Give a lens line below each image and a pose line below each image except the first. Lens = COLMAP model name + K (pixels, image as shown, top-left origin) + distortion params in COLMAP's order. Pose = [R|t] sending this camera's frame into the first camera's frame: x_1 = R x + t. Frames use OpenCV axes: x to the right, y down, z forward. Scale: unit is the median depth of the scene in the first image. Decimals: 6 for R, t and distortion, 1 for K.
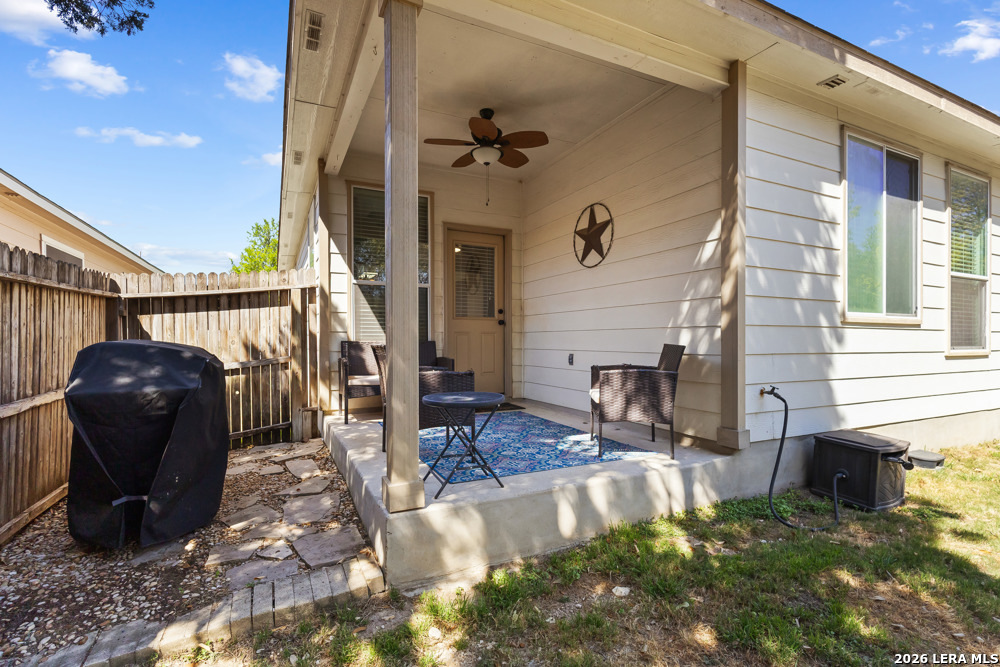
lens RADIAL K [[463.2, 0, 500.0], [0, 463.2, 333.5], [0, 0, 1]] dist [0.007202, 0.000238]
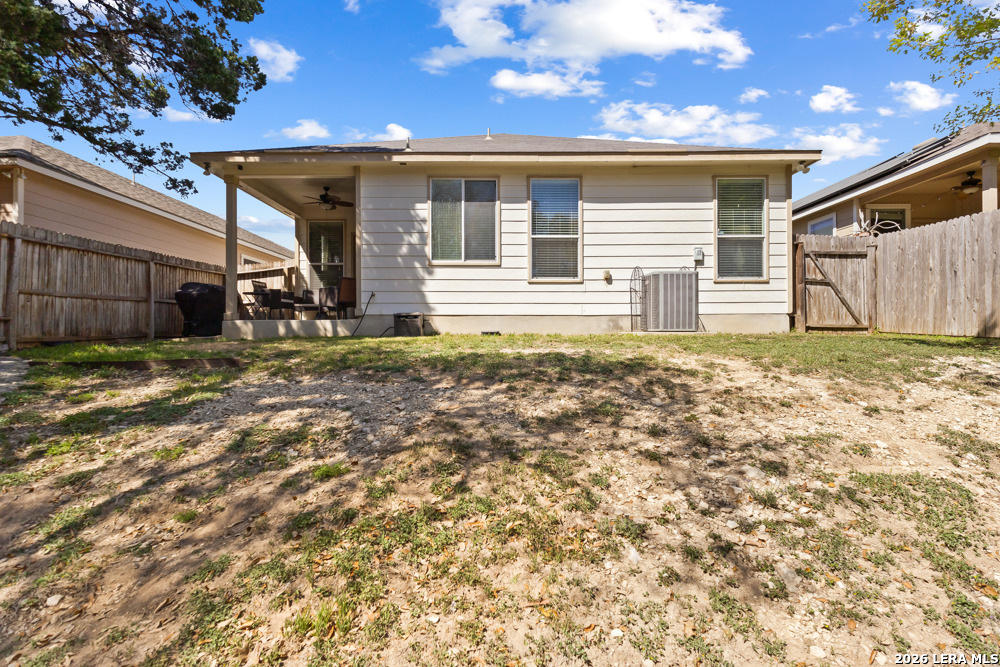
lens RADIAL K [[452.8, 0, 503.3], [0, 452.8, 333.2], [0, 0, 1]] dist [-0.003215, -0.000906]
pose [[0.899307, -0.001853, -0.437315, 1.619363], [0.007357, 0.999914, 0.010892, 0.226183], [0.437257, -0.013012, 0.899243, -0.635810]]
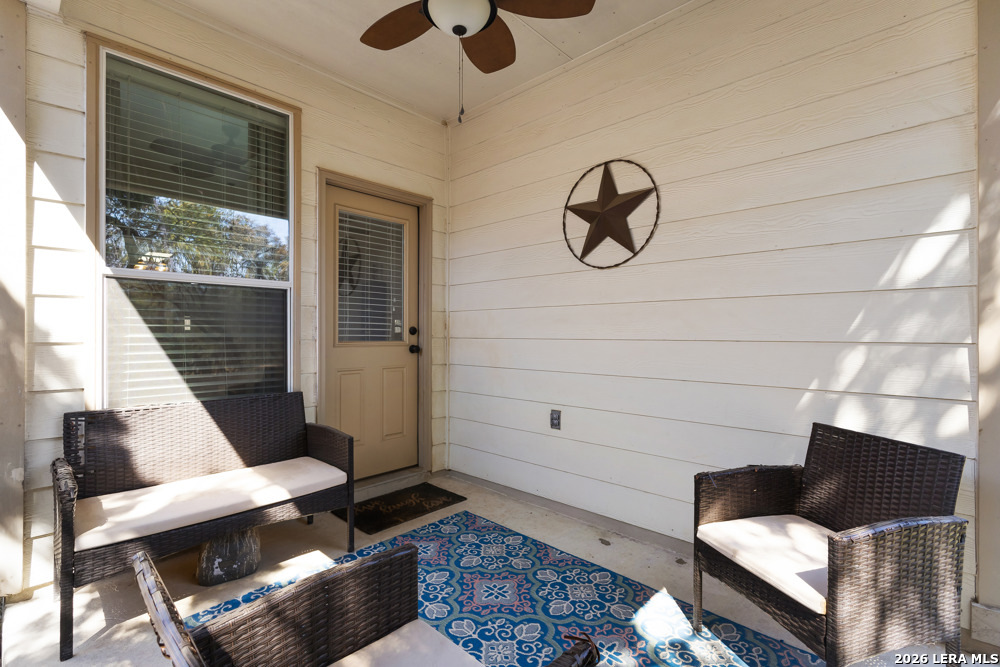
lens RADIAL K [[454.4, 0, 500.3], [0, 454.4, 321.0], [0, 0, 1]] dist [0.038014, -0.022593]
pose [[0.937961, 0.010962, 0.346568, -0.123265], [-0.007963, 0.999918, -0.010076, -0.067314], [-0.346650, 0.006692, 0.937971, 0.492249]]
